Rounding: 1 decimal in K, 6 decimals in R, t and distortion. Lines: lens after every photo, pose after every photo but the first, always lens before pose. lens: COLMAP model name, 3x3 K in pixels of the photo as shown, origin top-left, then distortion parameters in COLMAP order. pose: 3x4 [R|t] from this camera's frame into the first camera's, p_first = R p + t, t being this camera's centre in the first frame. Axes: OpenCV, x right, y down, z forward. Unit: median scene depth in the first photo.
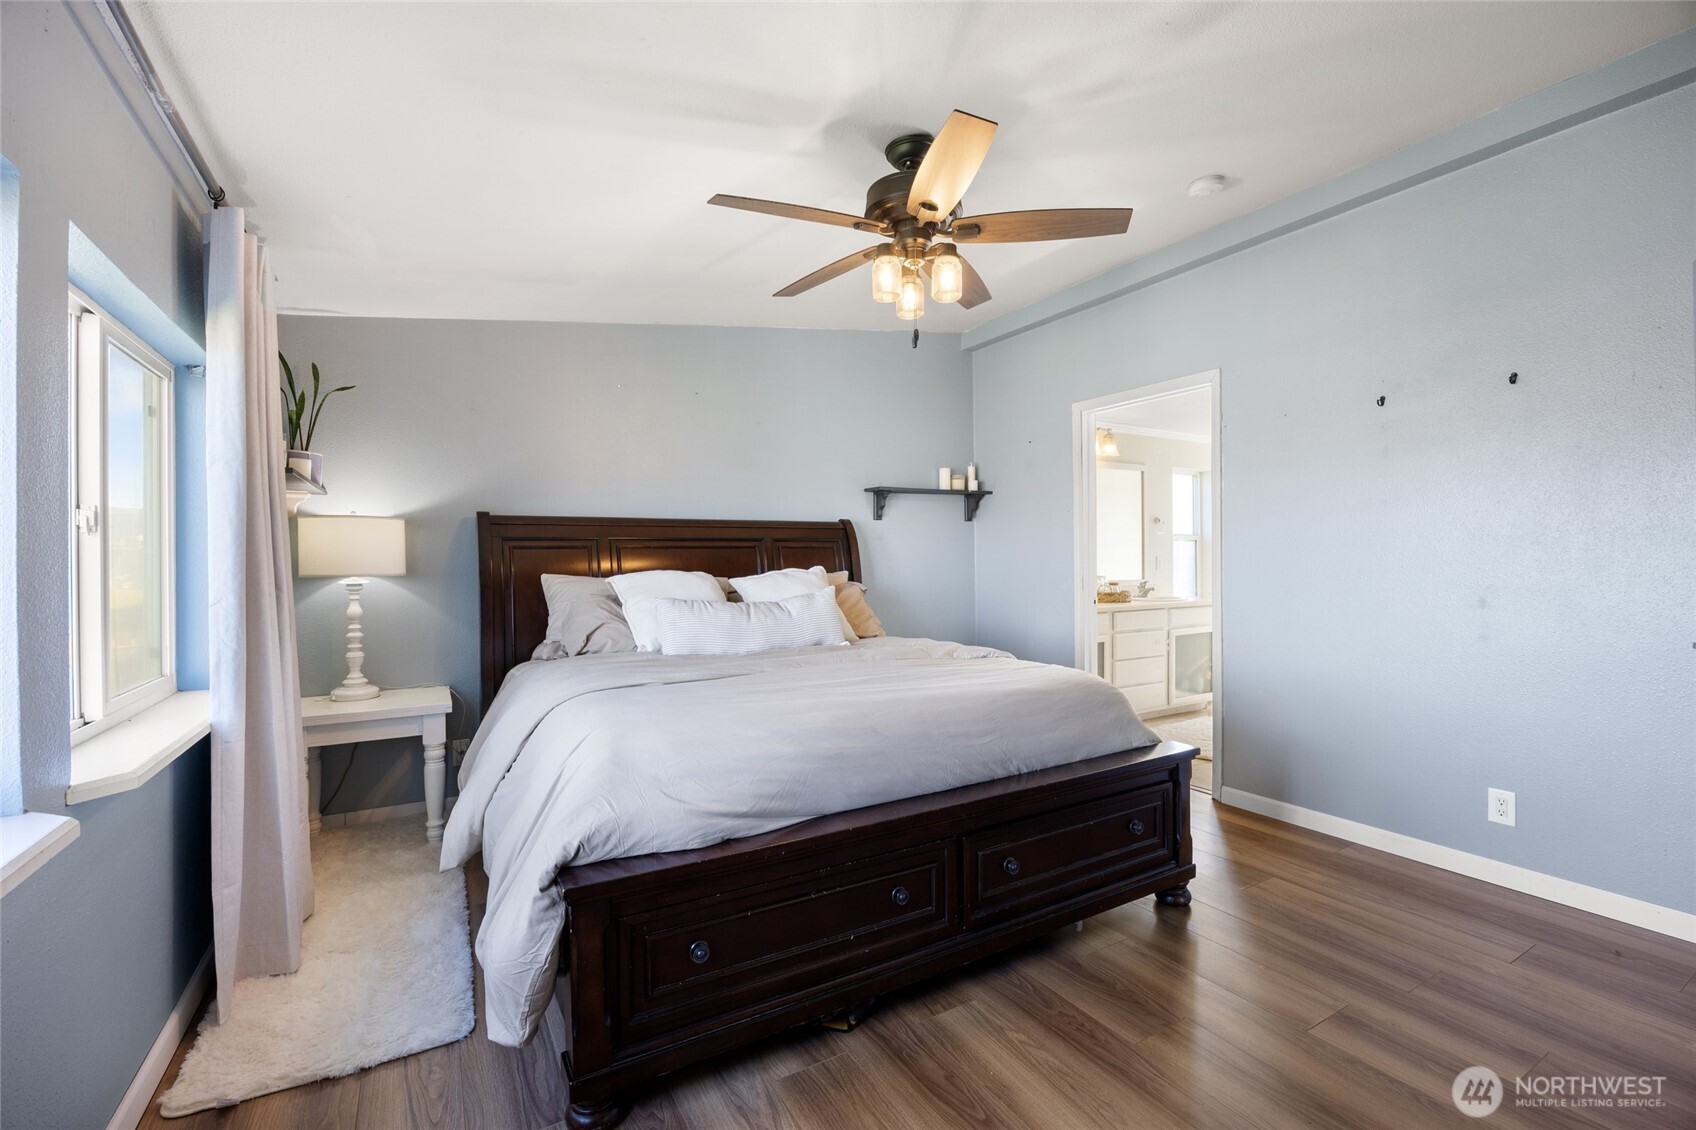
lens RADIAL K [[746.8, 0, 851.7], [0, 746.8, 561.4], [0, 0, 1]] dist [-0.026570, 0.000122]
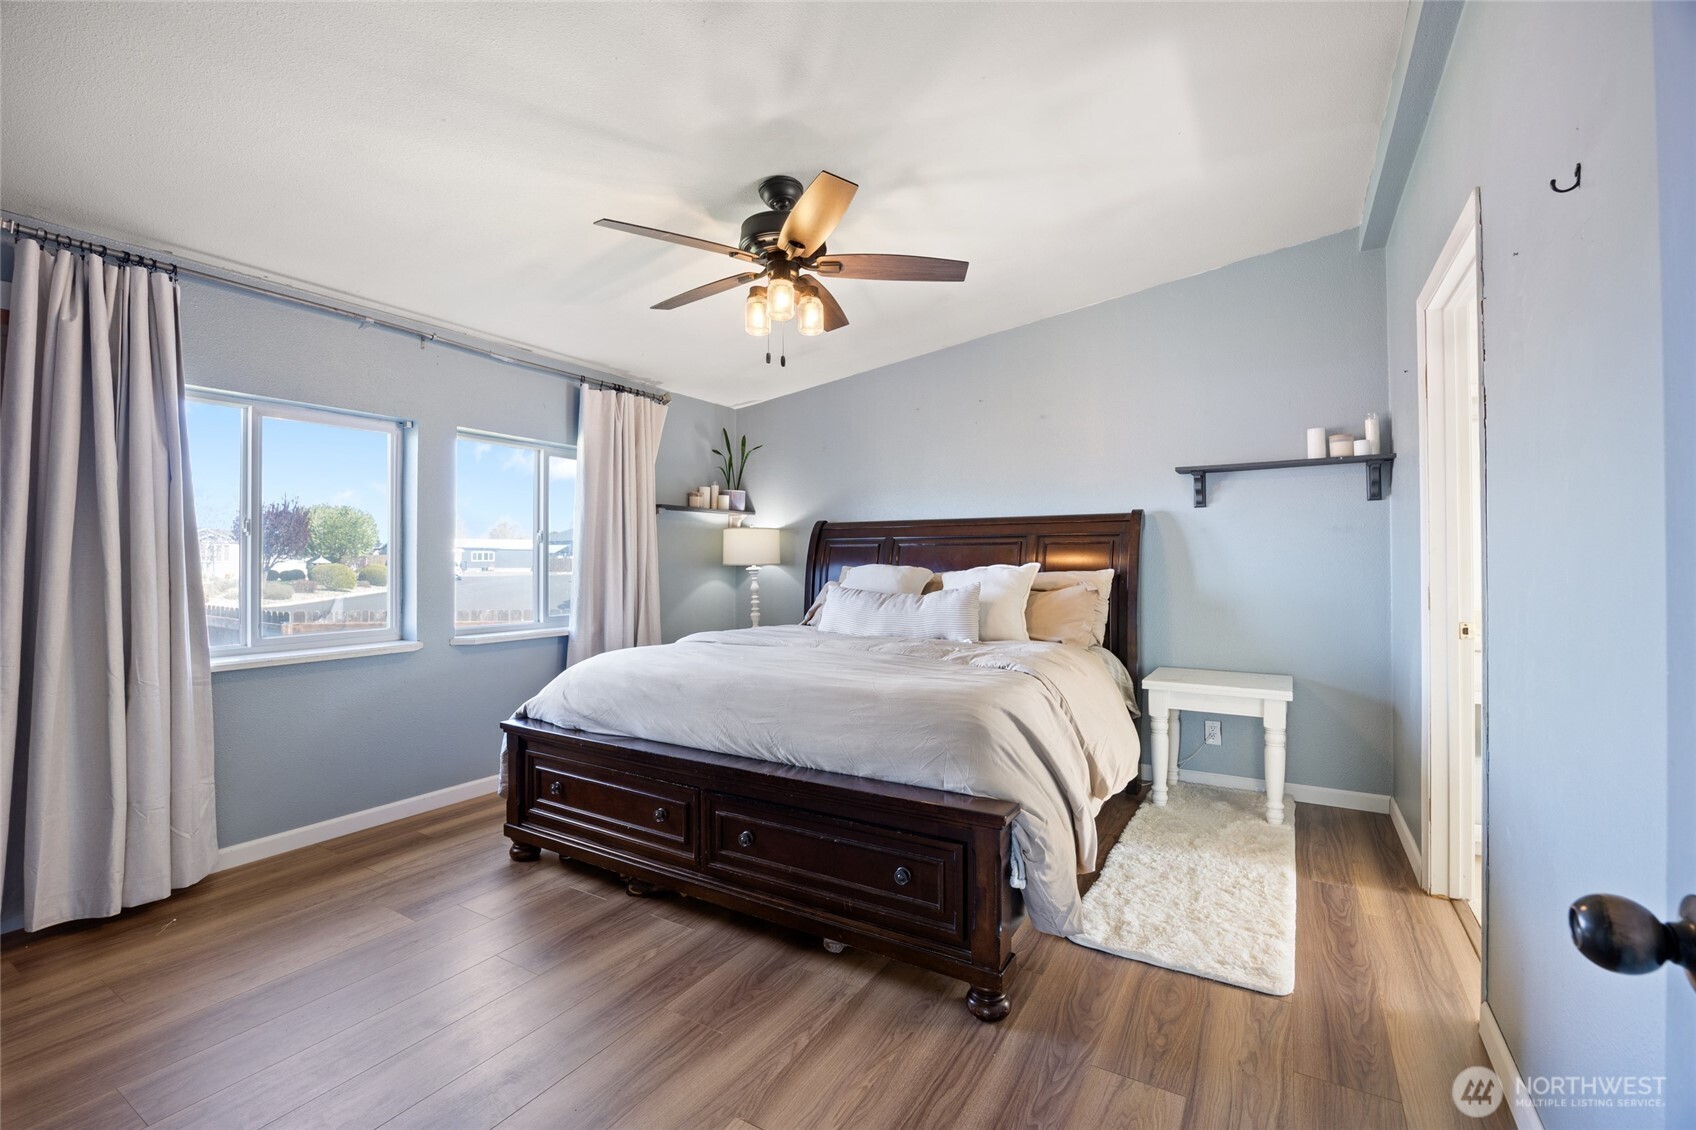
lens RADIAL K [[724.1, 0, 850.5], [0, 724.1, 565.5], [0, 0, 1]] dist [-0.019847, 0.001279]
pose [[0.481640, 0.017204, -0.876200, 0.815122], [0.002177, 0.999781, 0.020827, -0.012601], [0.876366, -0.011939, 0.481497, 0.416994]]
